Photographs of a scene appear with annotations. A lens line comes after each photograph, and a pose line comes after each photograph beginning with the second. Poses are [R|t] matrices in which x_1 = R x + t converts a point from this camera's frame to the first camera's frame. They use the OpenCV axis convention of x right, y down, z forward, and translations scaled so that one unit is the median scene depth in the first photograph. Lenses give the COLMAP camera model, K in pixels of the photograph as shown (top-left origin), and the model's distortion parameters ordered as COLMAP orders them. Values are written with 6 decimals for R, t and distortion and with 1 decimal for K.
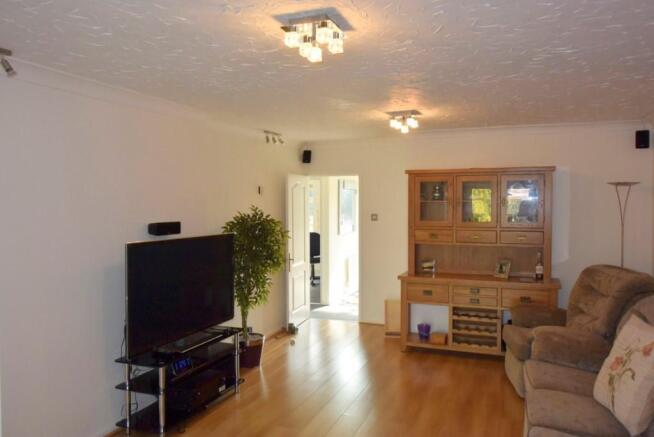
lens RADIAL K [[502.8, 0, 329.3], [0, 502.8, 222.8], [0, 0, 1]] dist [0.012996, -0.003100]
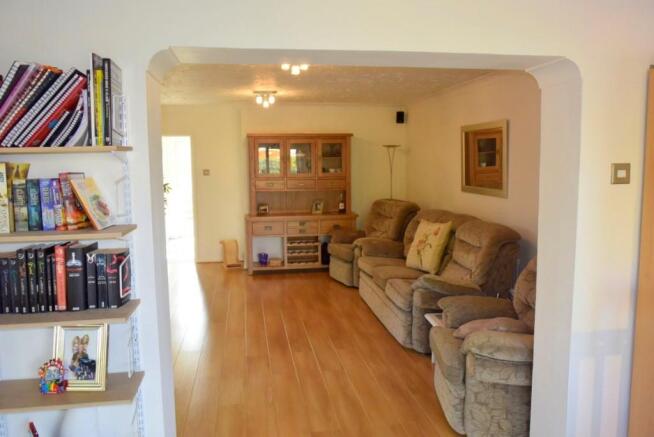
lens RADIAL K [[522.8, 0, 325.1], [0, 522.8, 214.2], [0, 0, 1]] dist [-0.012049, 0.004717]
pose [[0.865436, -0.057241, 0.497739, -0.364584], [0.027996, 0.997425, 0.066029, 0.016988], [-0.500236, -0.043210, 0.864810, -0.260027]]
